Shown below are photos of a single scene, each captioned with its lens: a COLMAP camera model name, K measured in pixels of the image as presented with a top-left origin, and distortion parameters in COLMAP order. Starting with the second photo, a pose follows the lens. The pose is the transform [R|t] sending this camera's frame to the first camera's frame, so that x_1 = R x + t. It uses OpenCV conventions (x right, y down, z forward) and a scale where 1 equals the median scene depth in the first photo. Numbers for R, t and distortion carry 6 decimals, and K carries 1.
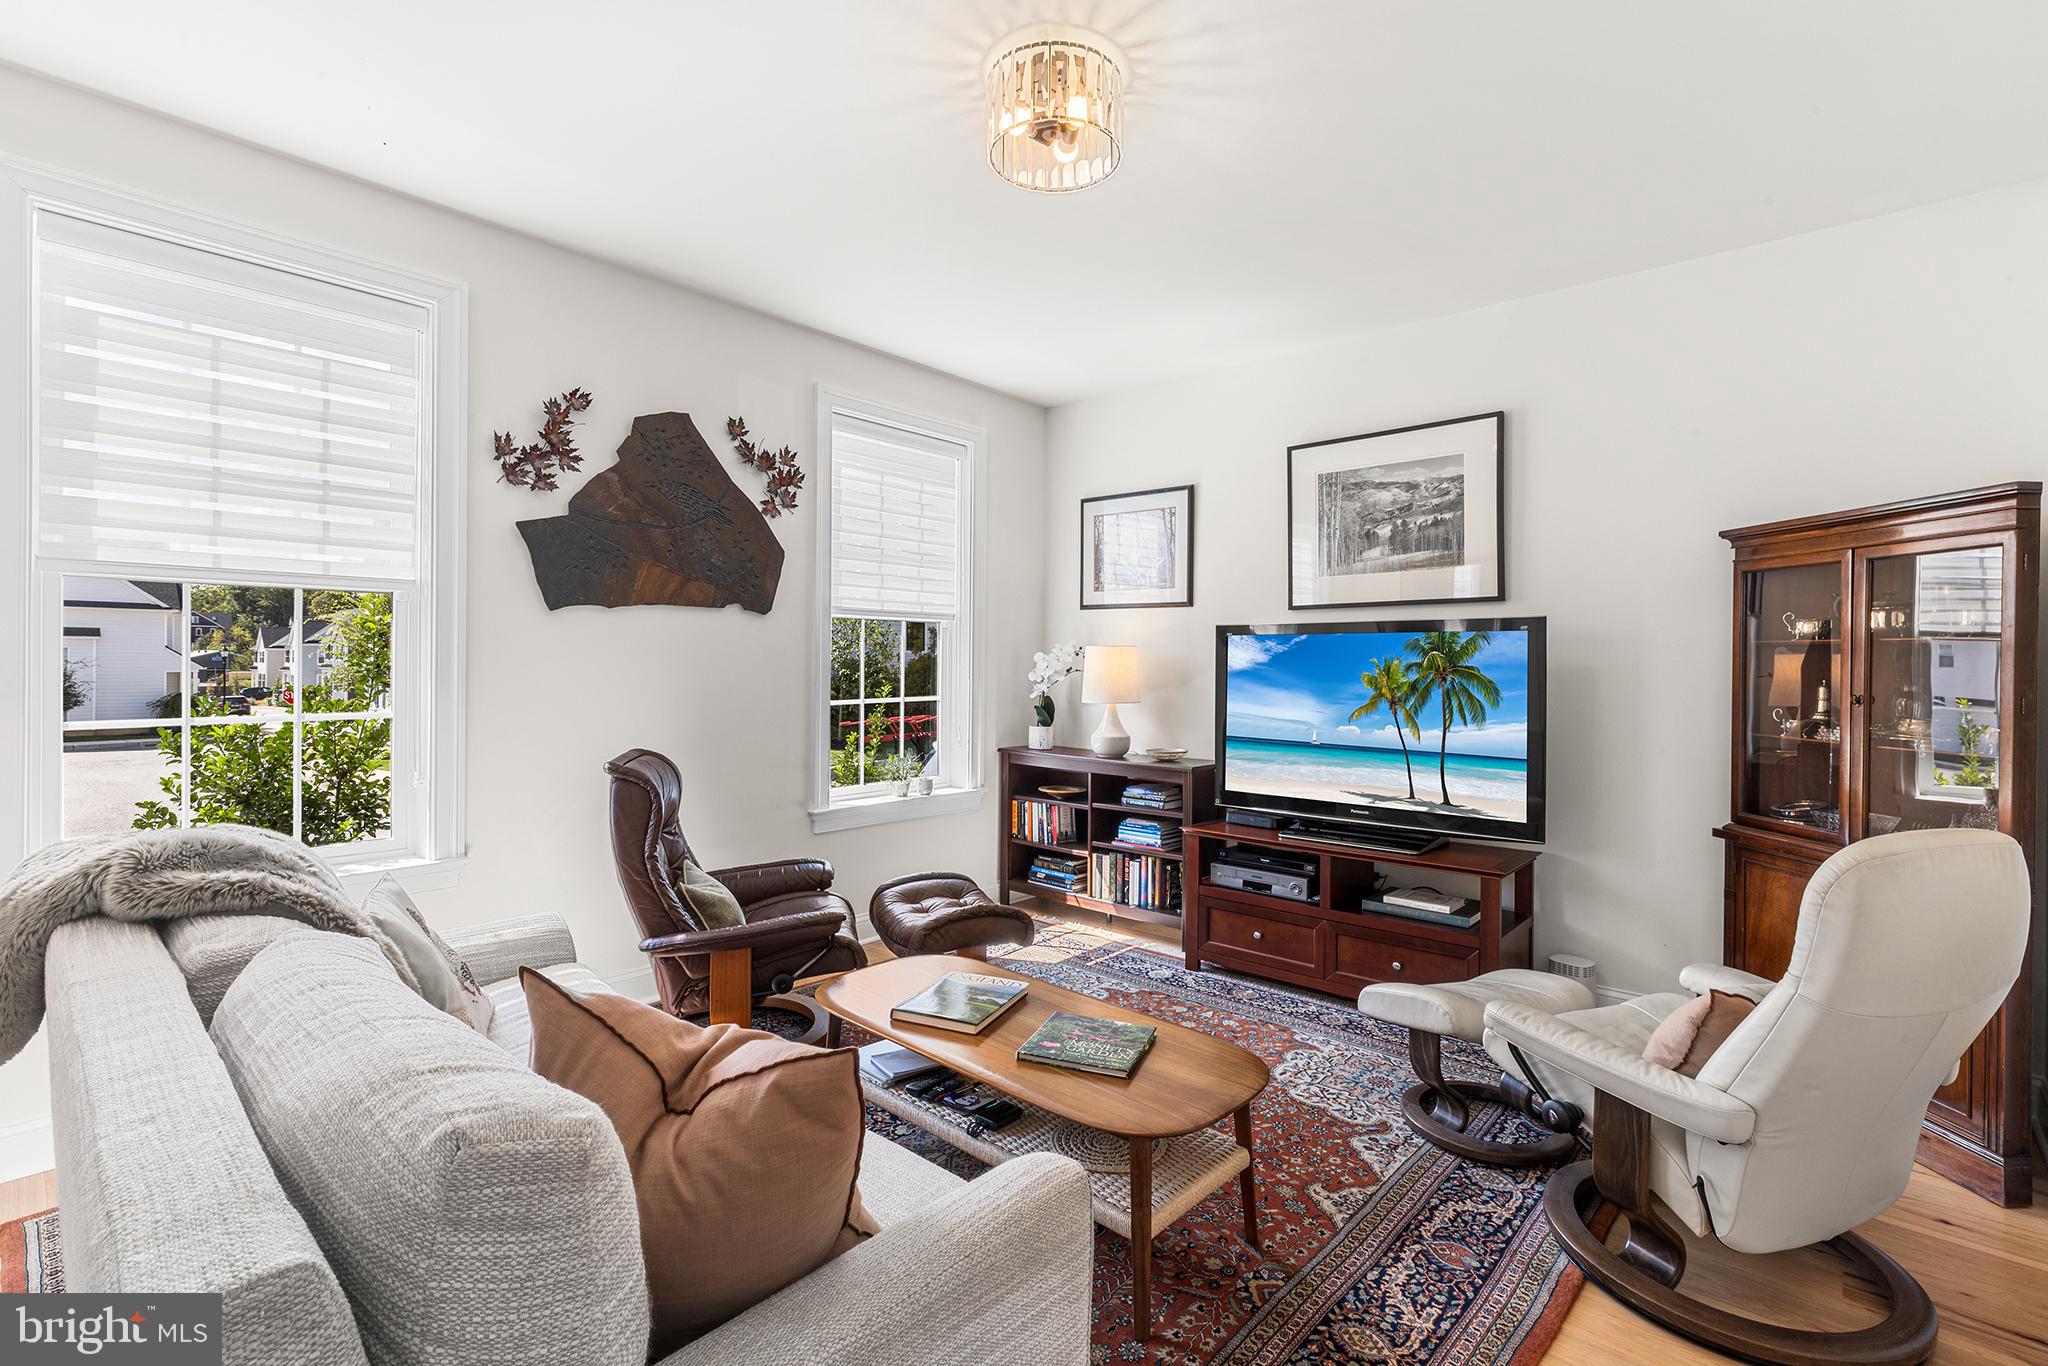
lens RADIAL K [[937.0, 0, 1027.4], [0, 937.0, 668.7], [0, 0, 1]] dist [0.000253, 0.000107]
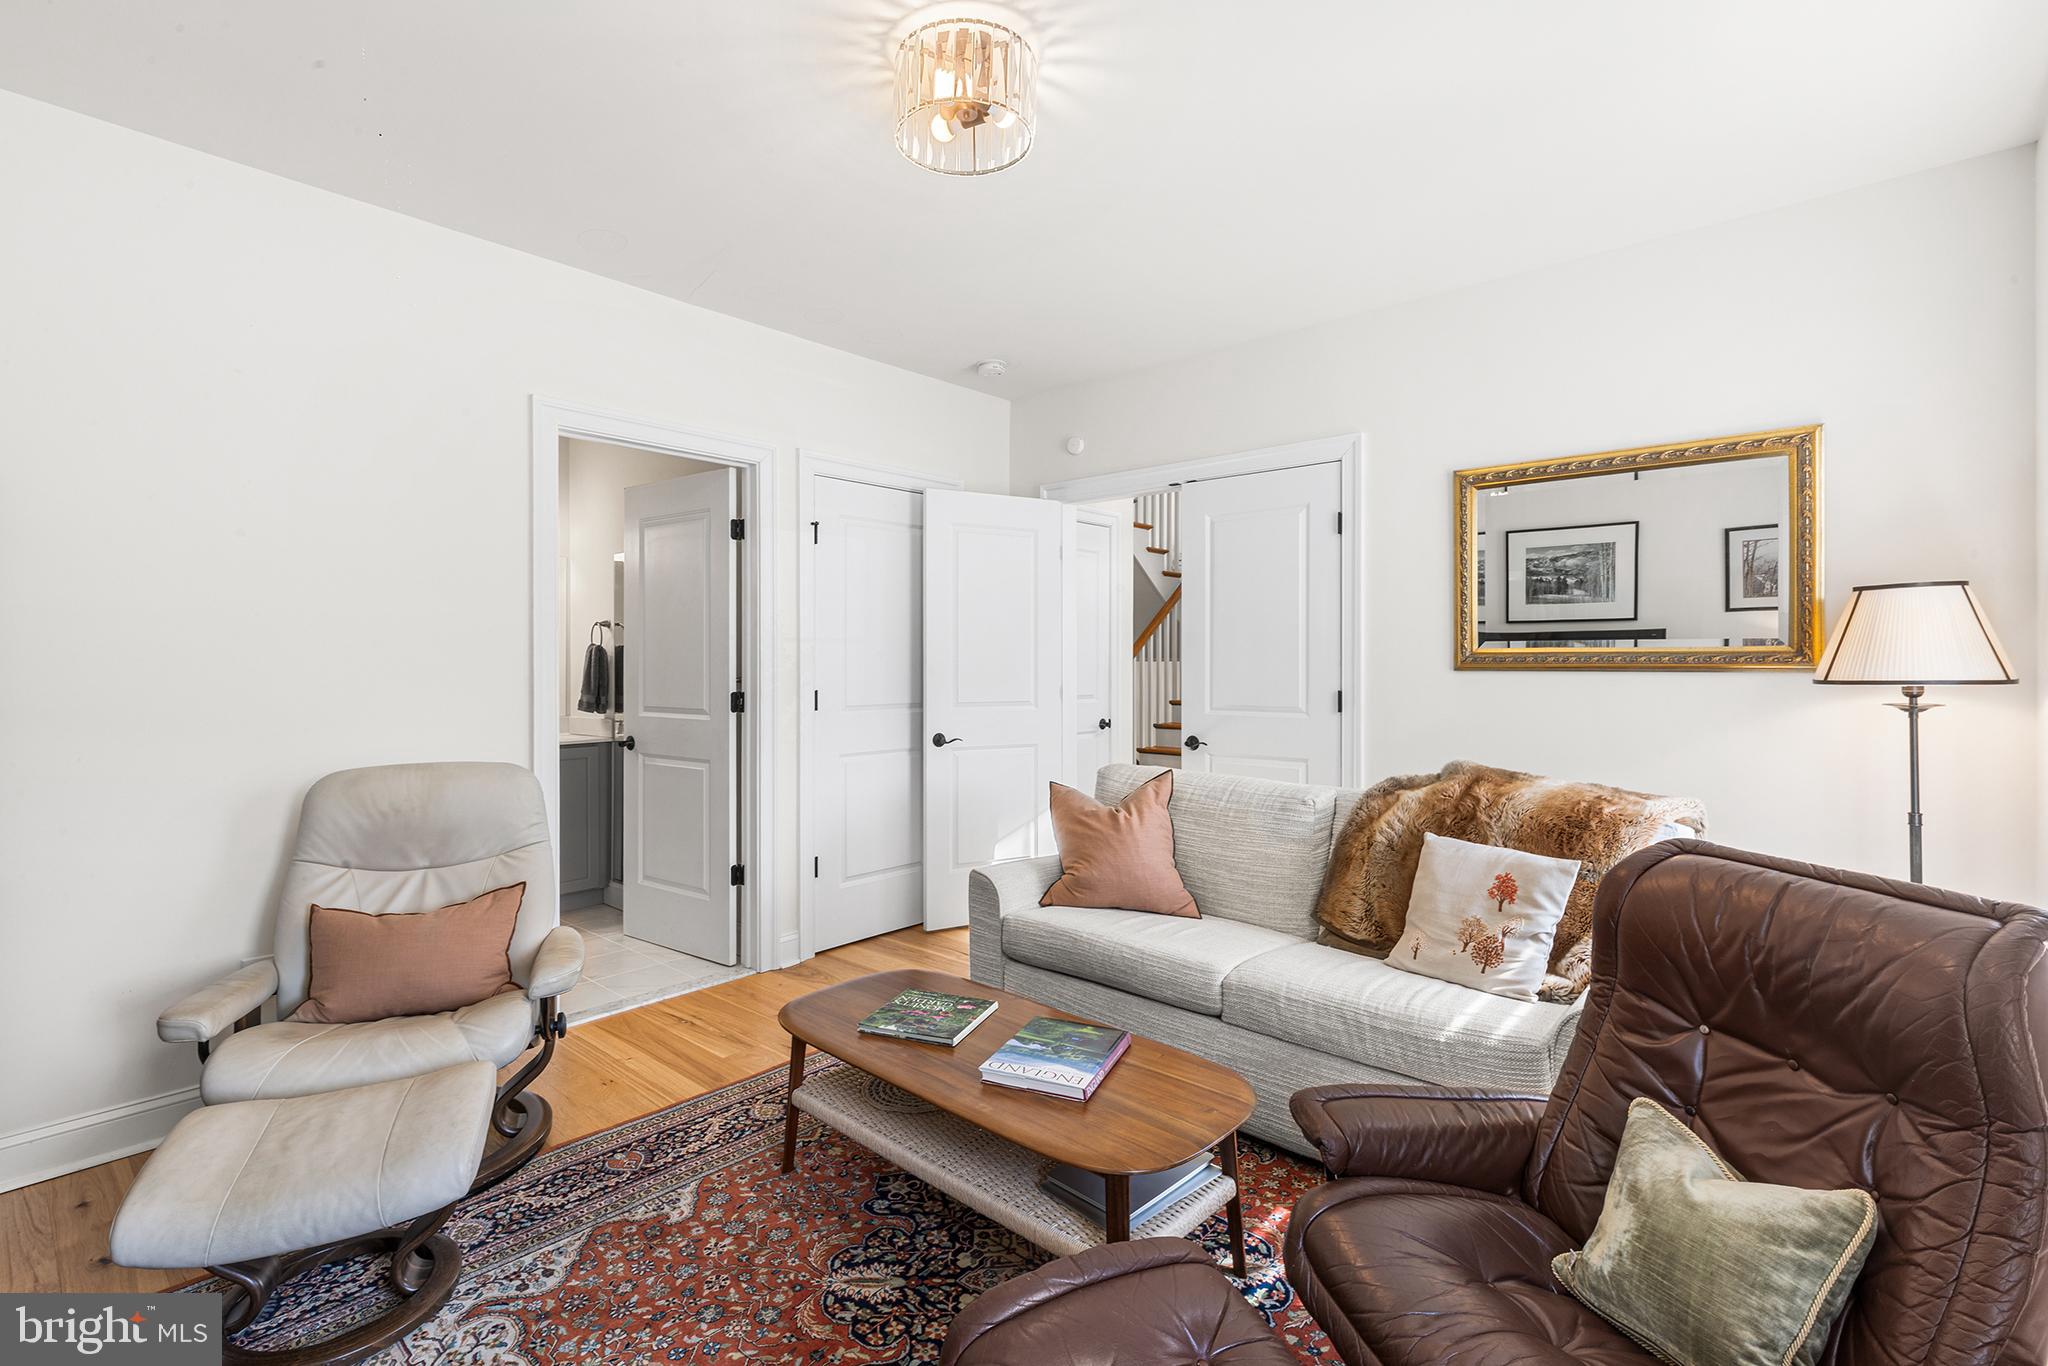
lens RADIAL K [[937.0, 0, 1027.4], [0, 937.0, 668.7], [0, 0, 1]] dist [0.000253, 0.000107]
pose [[-0.999932, -0.006471, -0.009709, -0.031545], [-0.006567, 0.999930, 0.009887, -0.009366], [0.009644, 0.009950, -0.999904, 1.925657]]
